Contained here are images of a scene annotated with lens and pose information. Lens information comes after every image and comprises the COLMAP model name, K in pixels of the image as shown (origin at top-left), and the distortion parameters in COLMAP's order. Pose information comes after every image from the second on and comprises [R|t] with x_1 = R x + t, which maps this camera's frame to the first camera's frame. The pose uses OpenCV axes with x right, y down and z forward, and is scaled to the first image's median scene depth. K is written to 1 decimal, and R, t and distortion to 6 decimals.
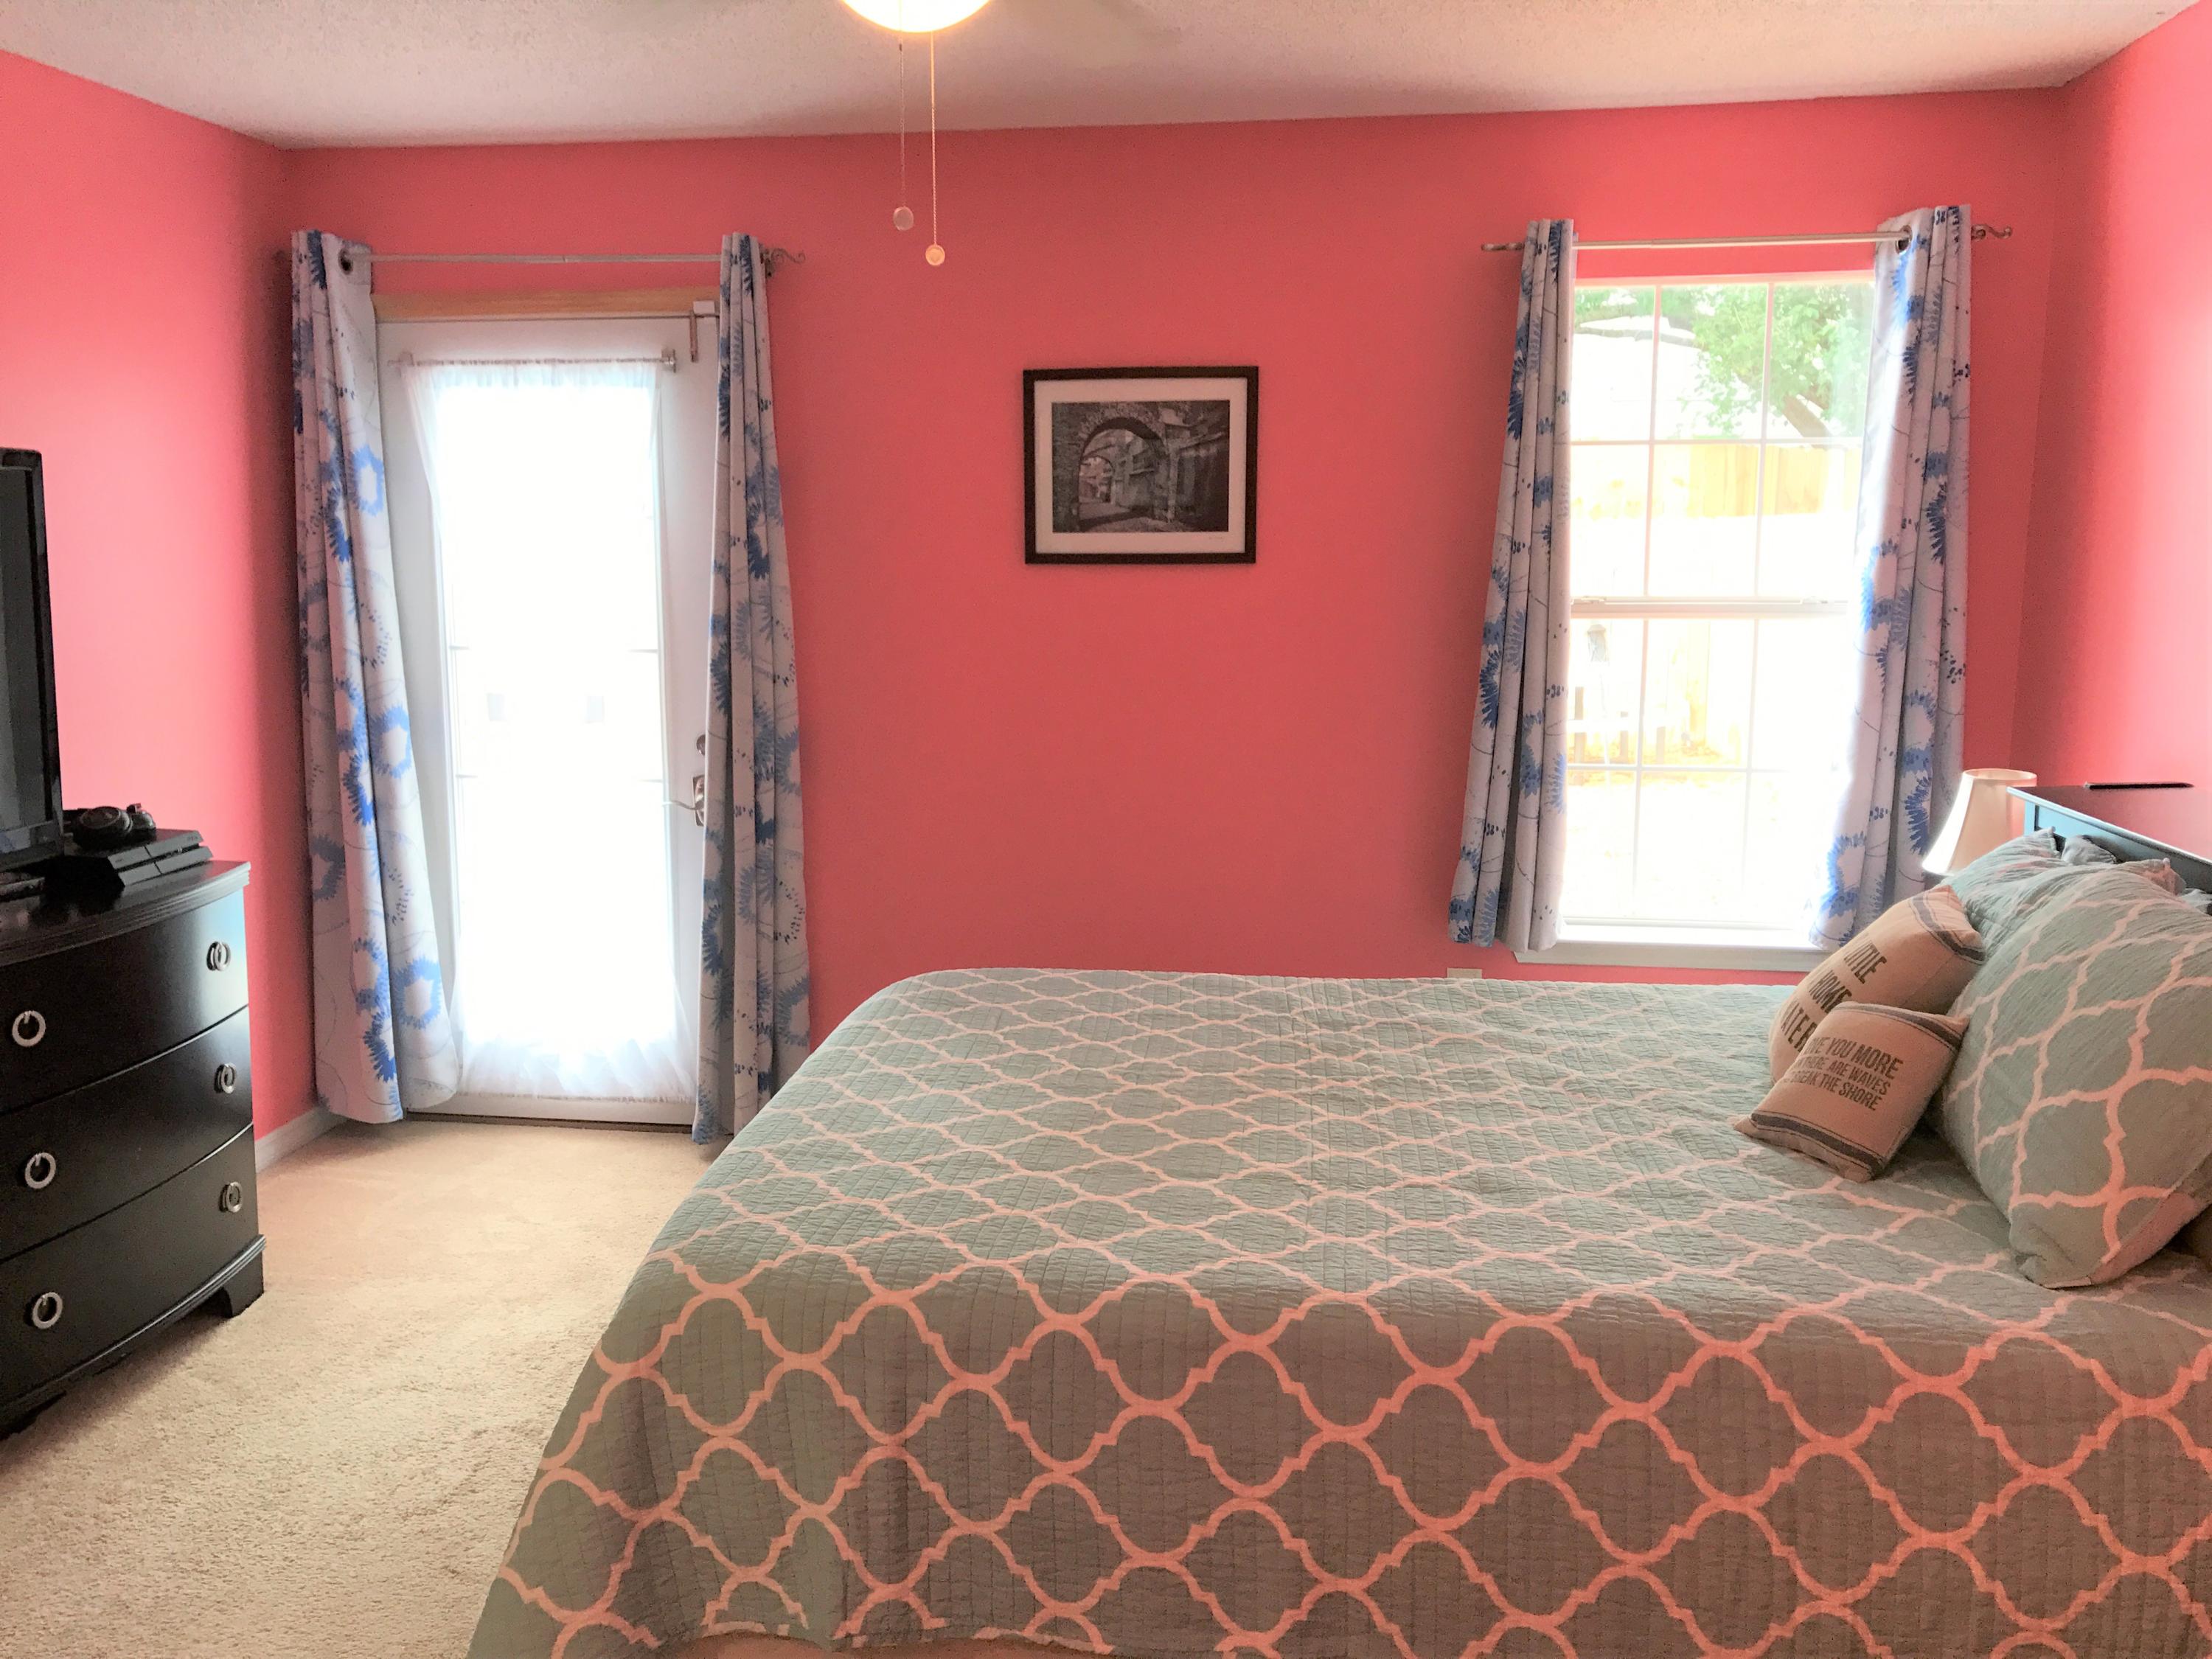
lens RADIAL K [[1813.6, 0, 1079.6], [0, 1813.6, 836.3], [0, 0, 1]] dist [0.029369, -0.053530]
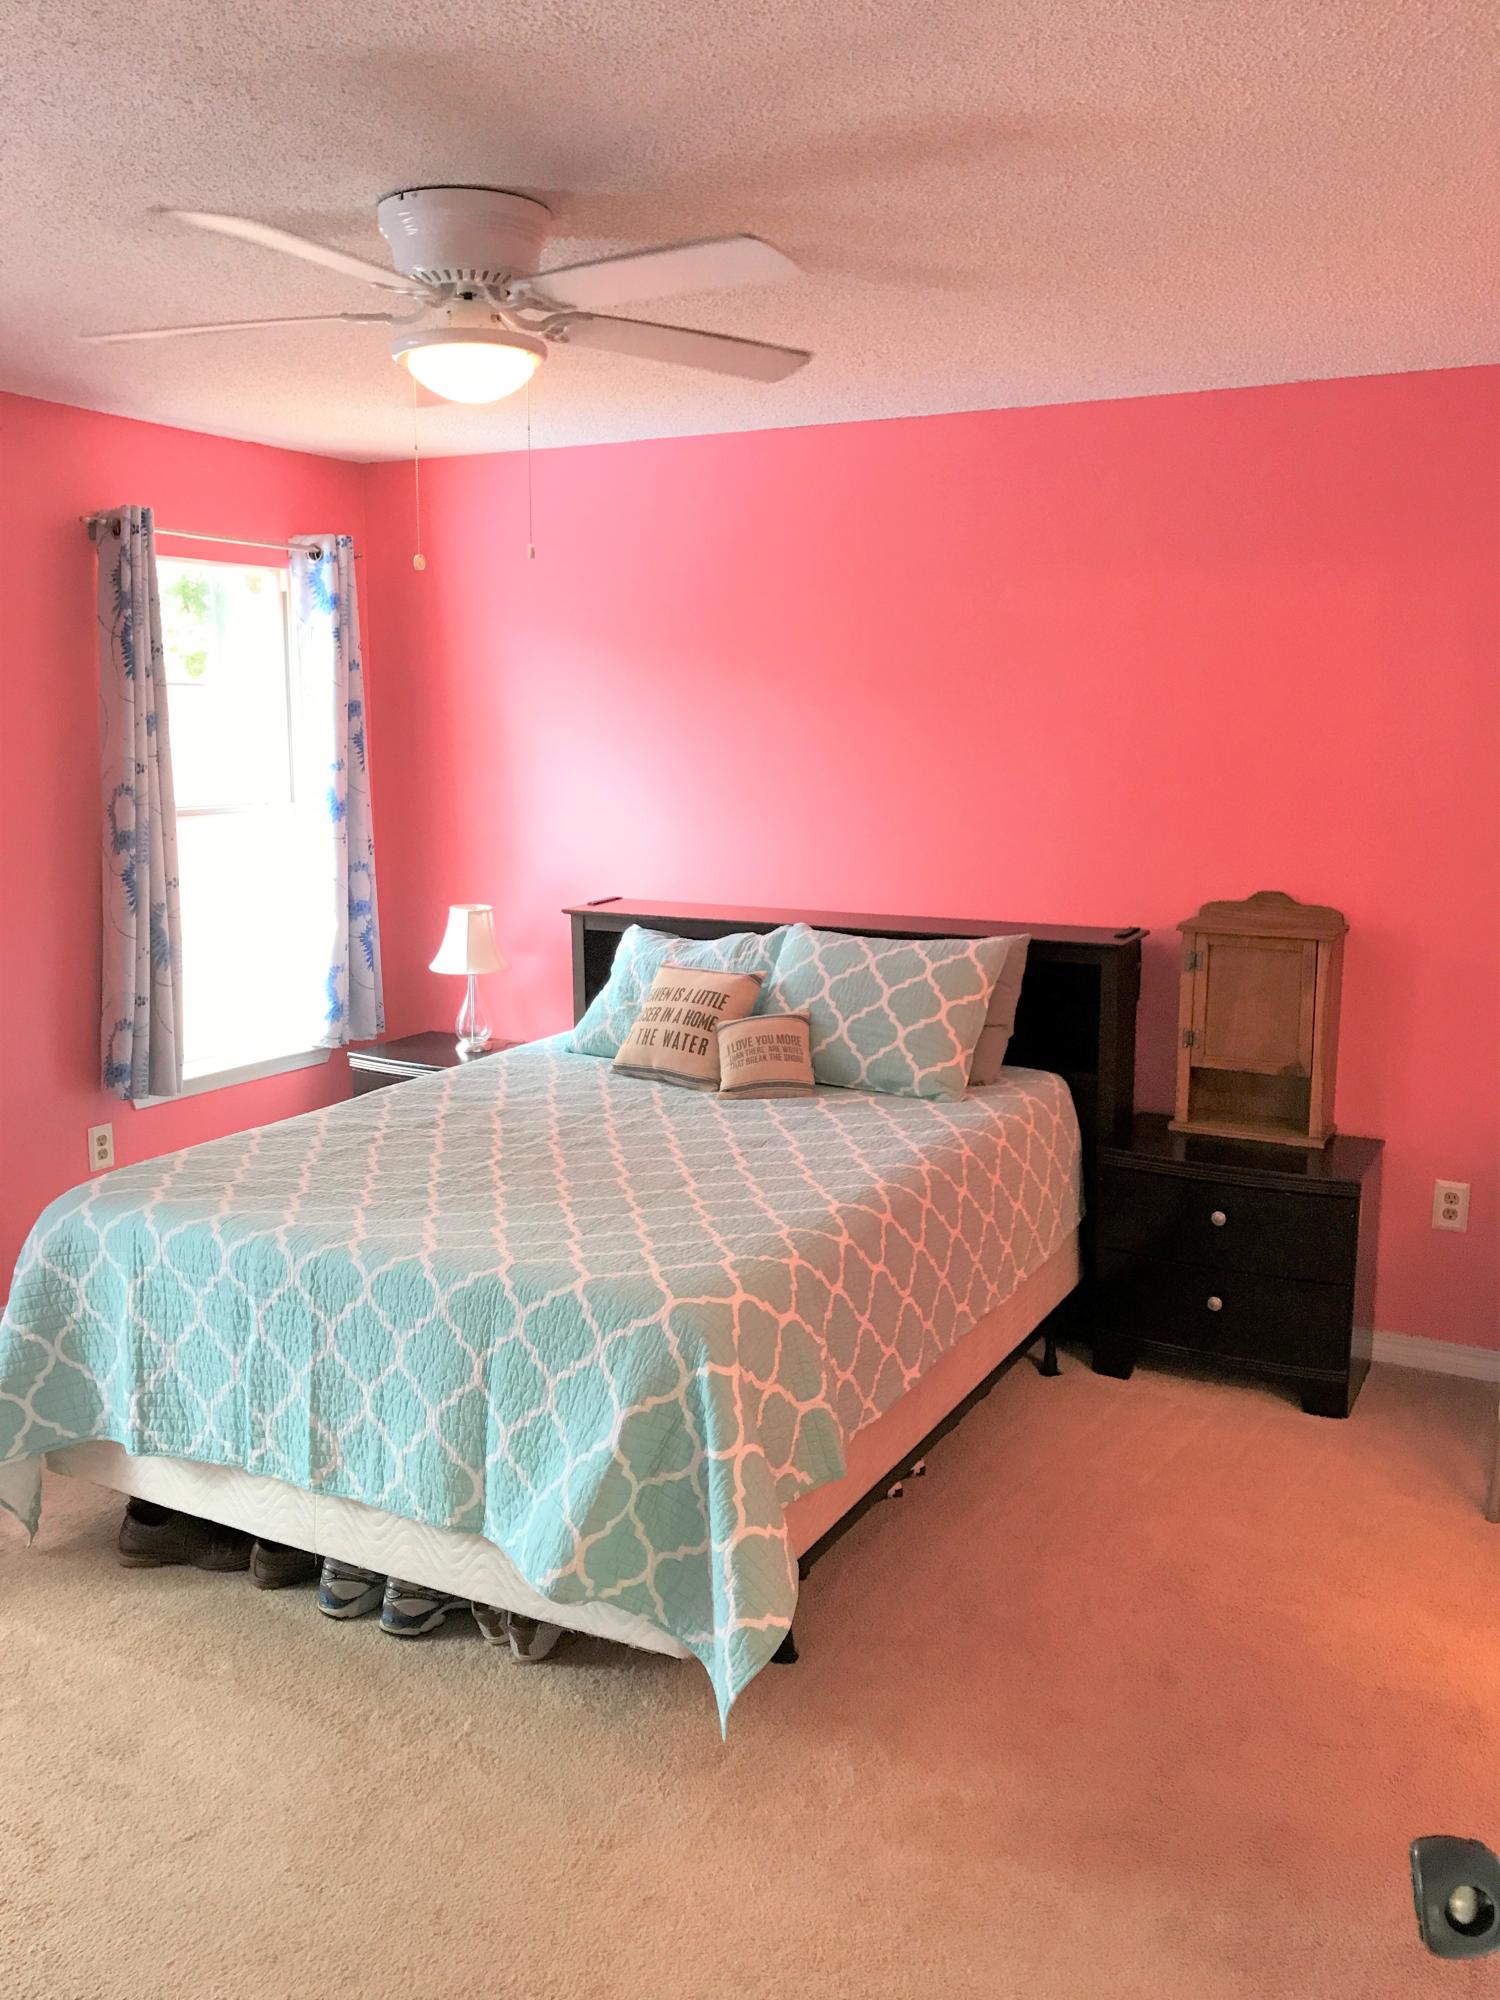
lens RADIAL K [[1639.7, 0, 750.0], [0, 1639.7, 1000.0], [0, 0, 1]] dist [0.029369, -0.053530]
pose [[0.338031, -0.151324, 0.928890, -0.711104], [0.148130, 0.983241, 0.106272, -0.065713], [-0.929404, 0.101673, 0.354782, 0.251155]]
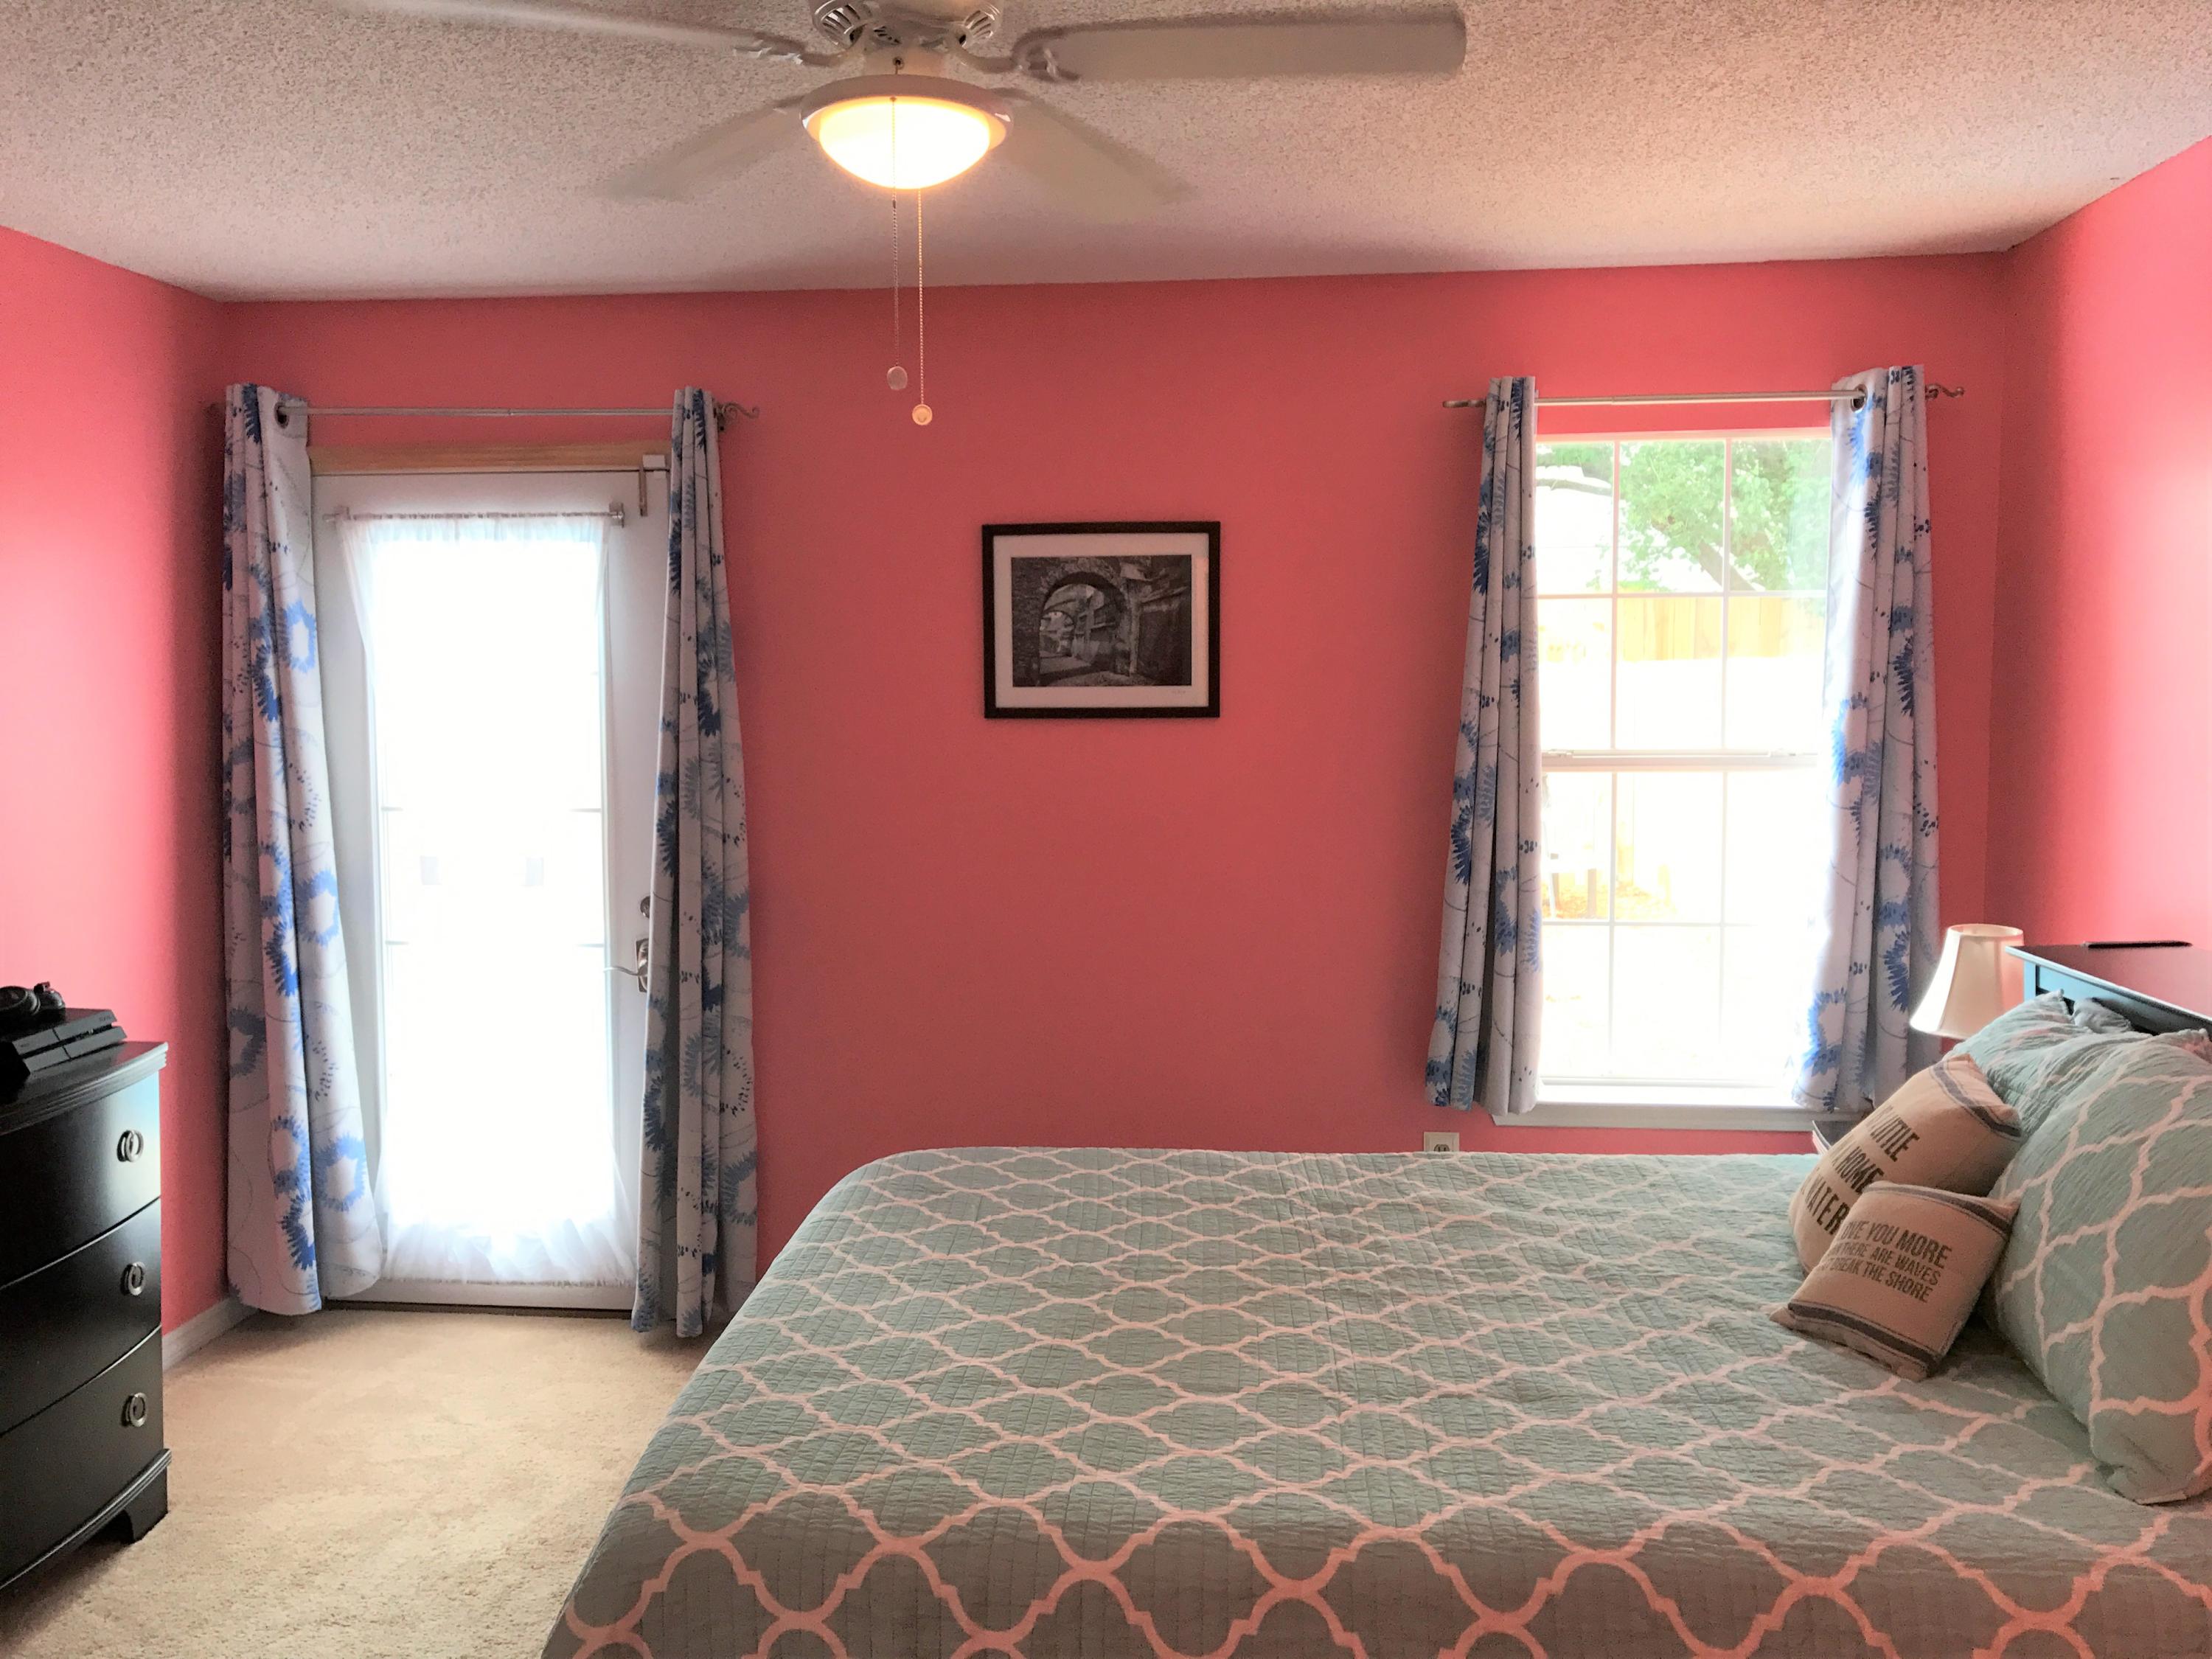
lens RADIAL K [[1823.5, 0, 1076.0], [0, 1823.5, 831.4], [0, 0, 1]] dist [-0.001935, 0.001936]
pose [[0.999032, -0.007643, 0.043329, -0.026242], [0.011040, 0.996835, -0.078724, -0.014151], [-0.042590, 0.079126, 0.995954, 0.032972]]
